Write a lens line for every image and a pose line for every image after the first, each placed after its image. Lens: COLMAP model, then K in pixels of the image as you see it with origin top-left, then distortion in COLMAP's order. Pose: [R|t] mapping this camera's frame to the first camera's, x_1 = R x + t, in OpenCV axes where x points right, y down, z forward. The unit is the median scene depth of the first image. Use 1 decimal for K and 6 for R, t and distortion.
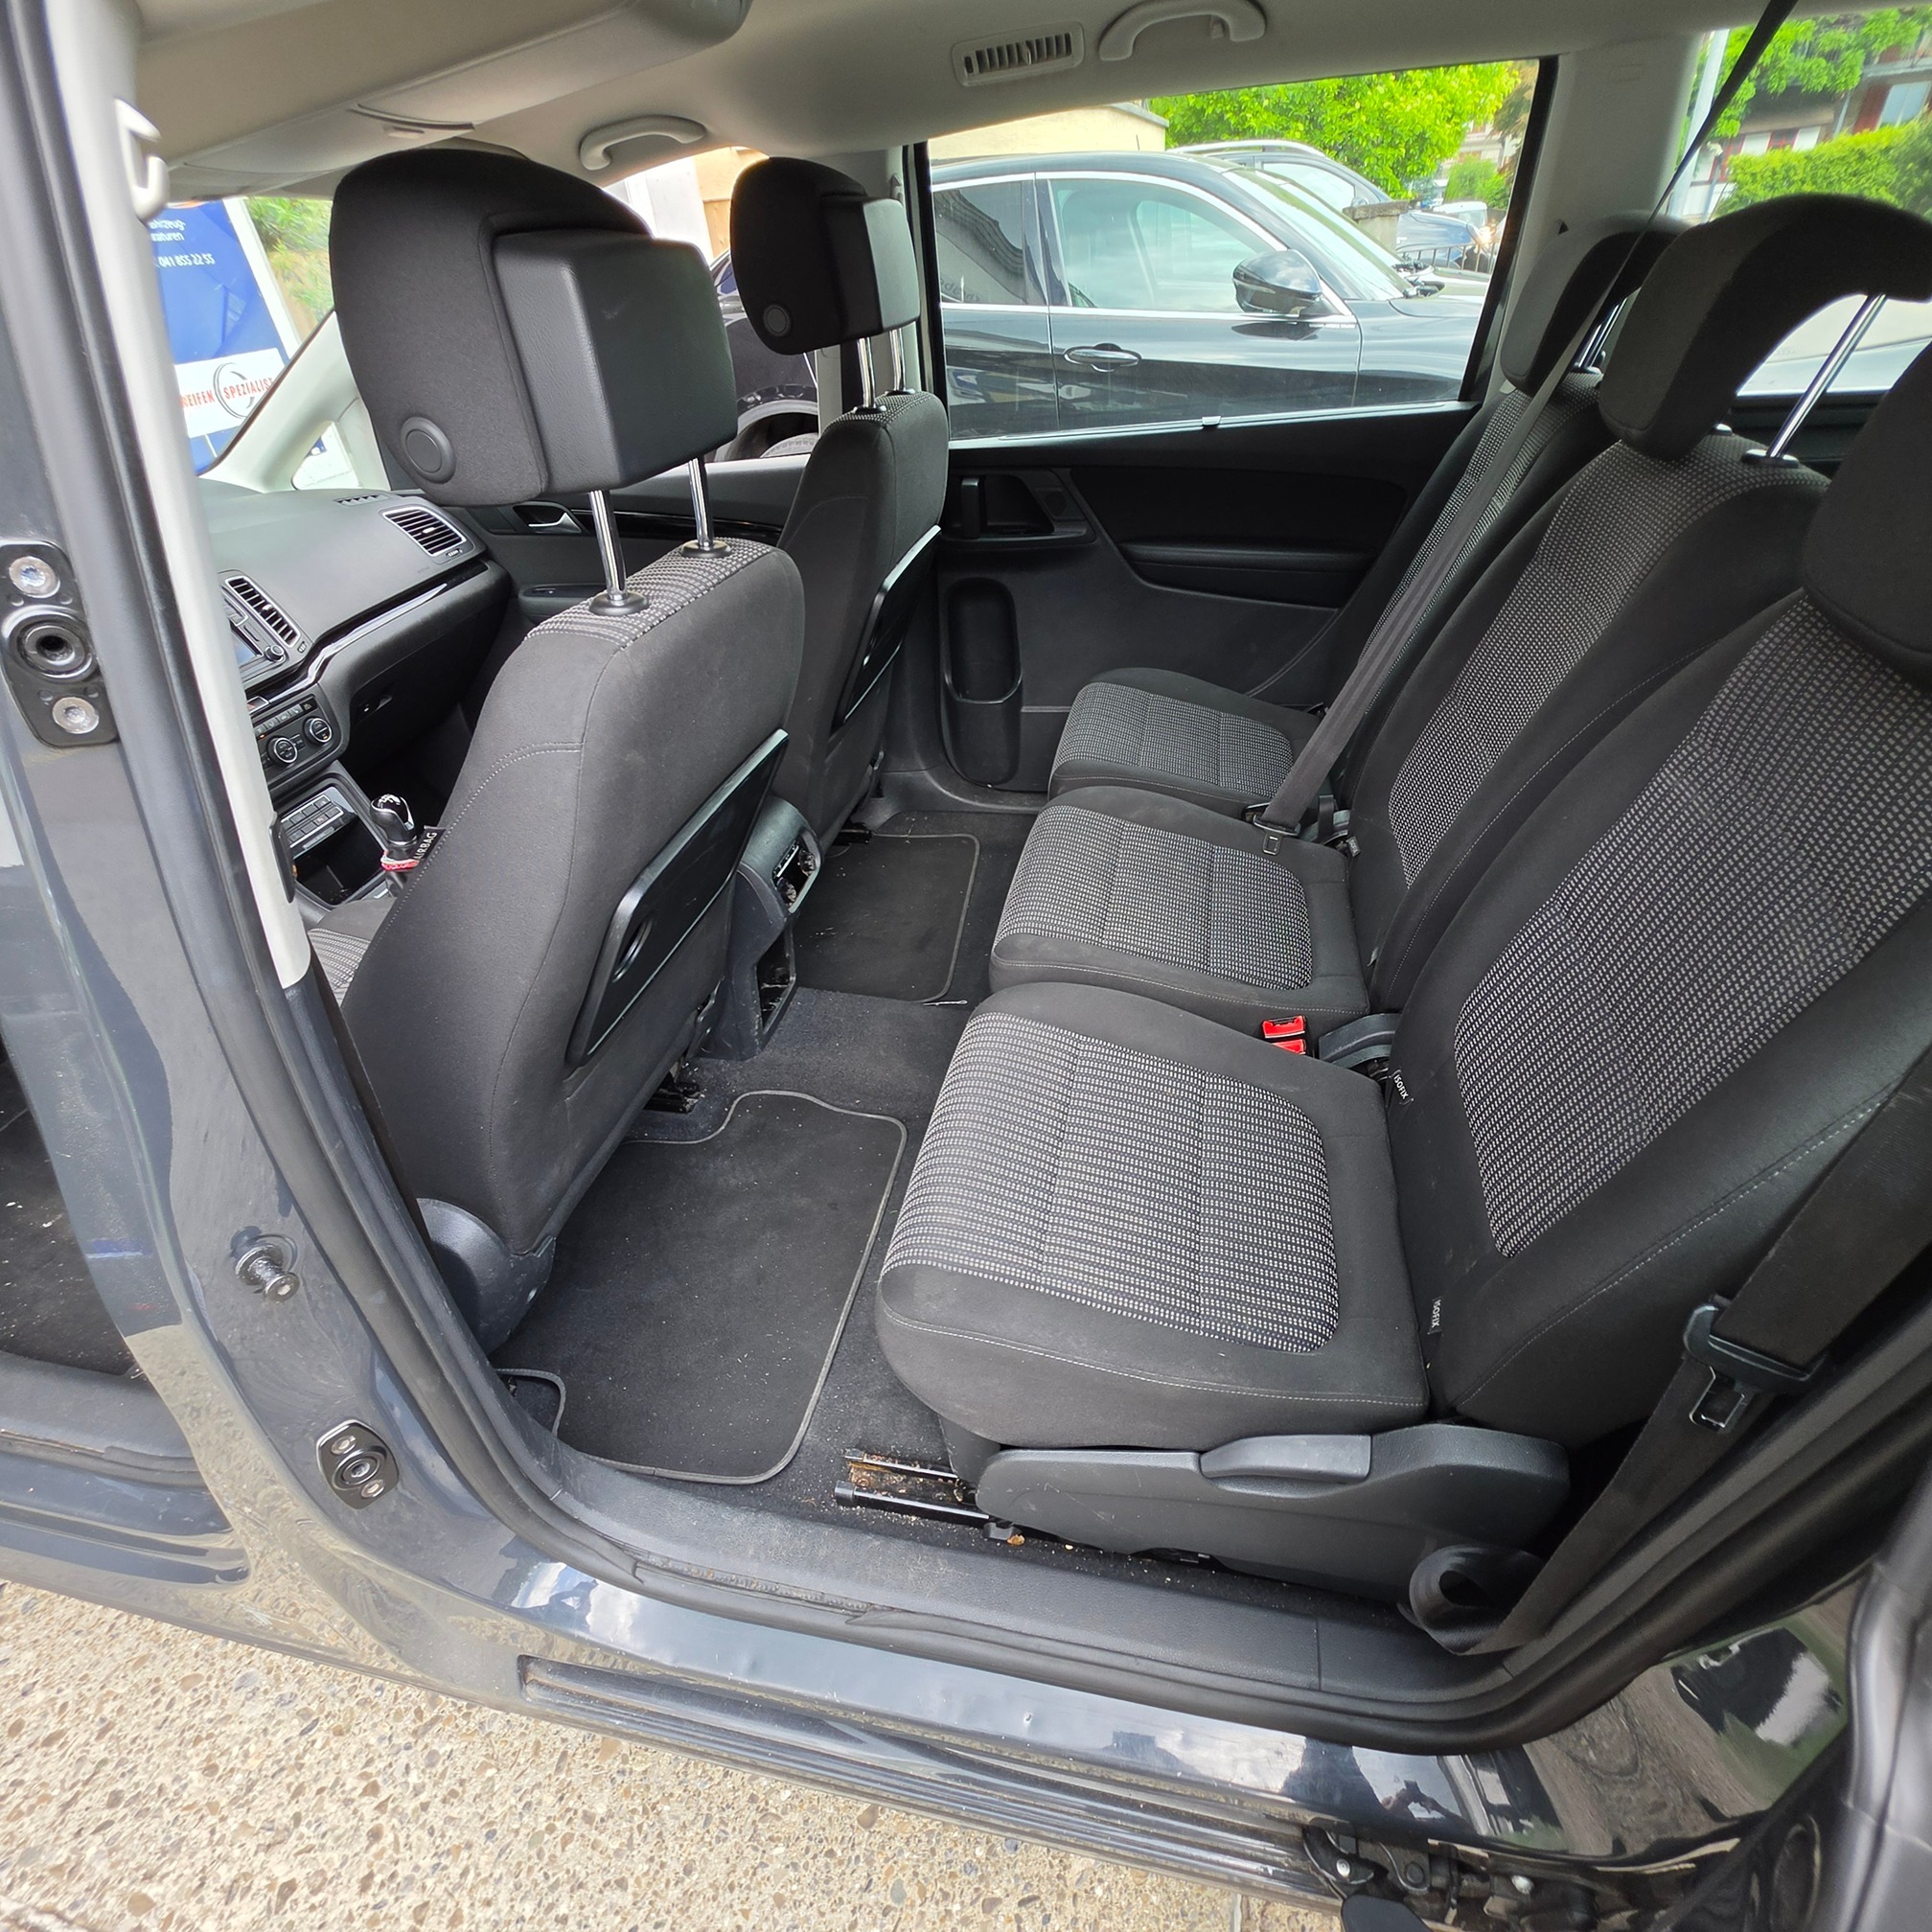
lens RADIAL K [[1025.5, 0, 975.3], [0, 1025.5, 967.9], [0, 0, 1]] dist [-0.004107, 0.001606]
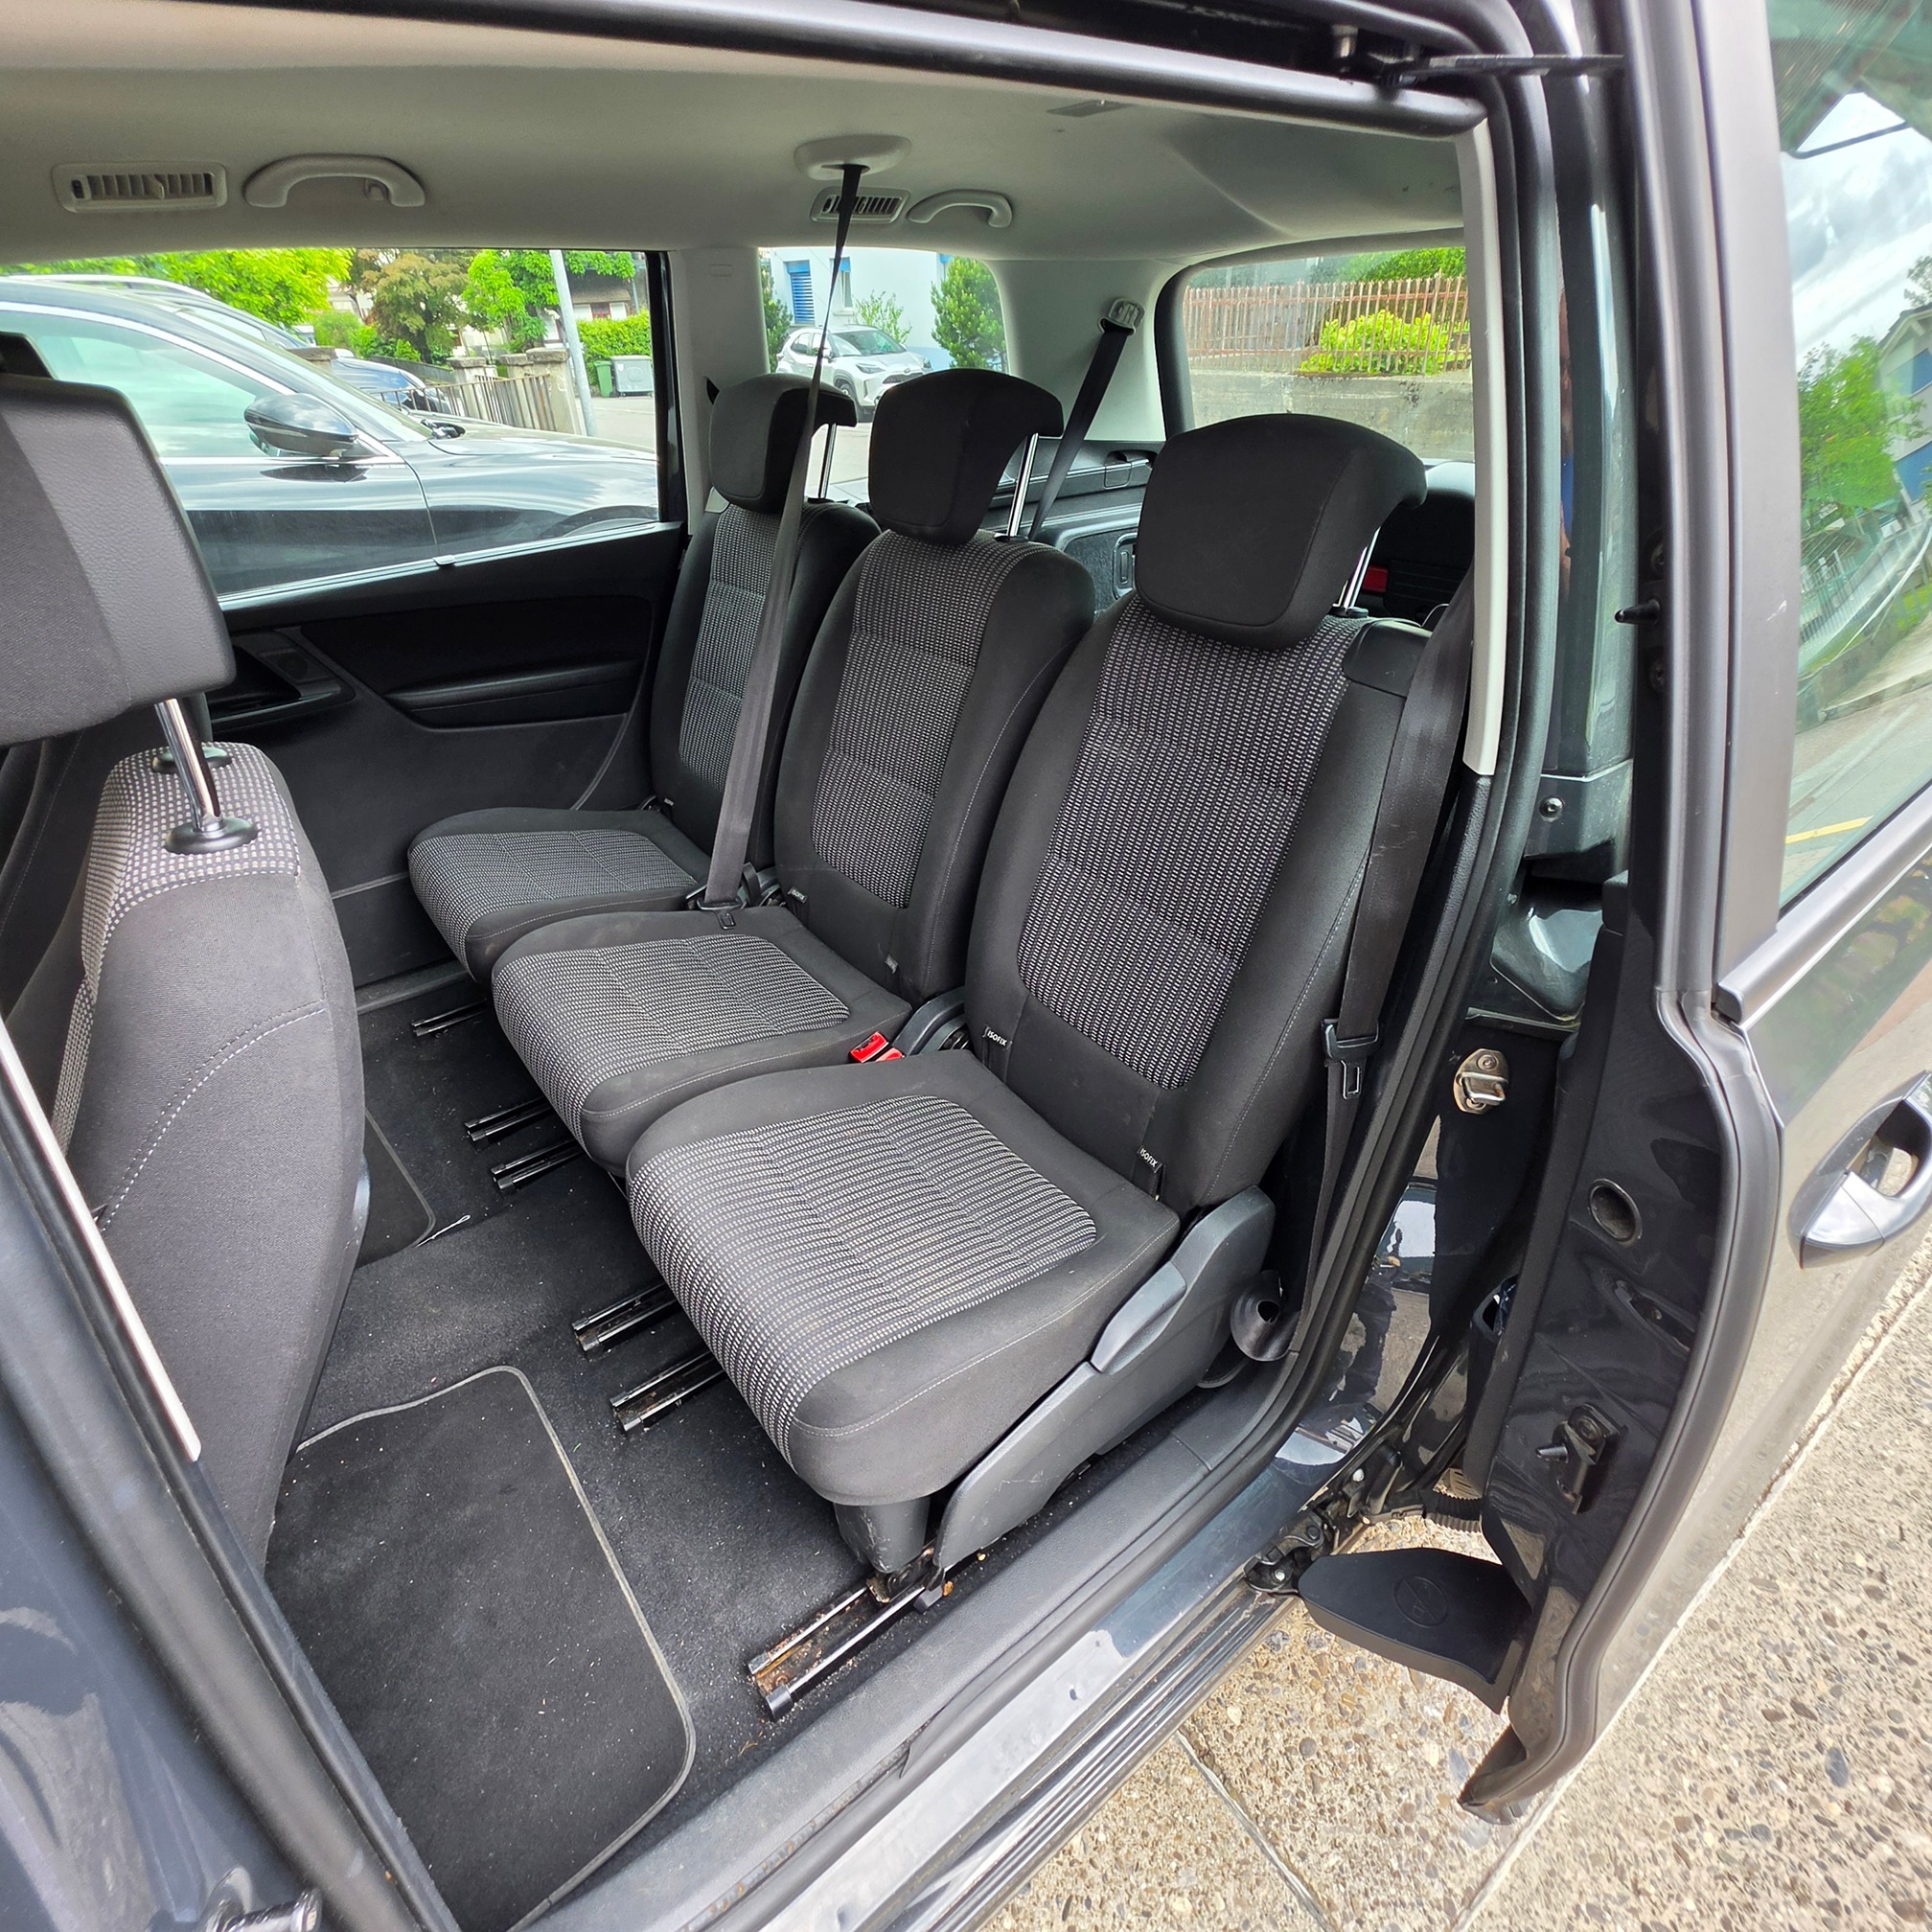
lens RADIAL K [[1025.5, 0, 975.3], [0, 1025.5, 967.9], [0, 0, 1]] dist [-0.004107, 0.001606]
pose [[0.653042, -0.361380, 0.665538, -0.318474], [0.426395, 0.901727, 0.071239, -0.048139], [-0.625878, 0.237261, 0.742956, 0.062780]]
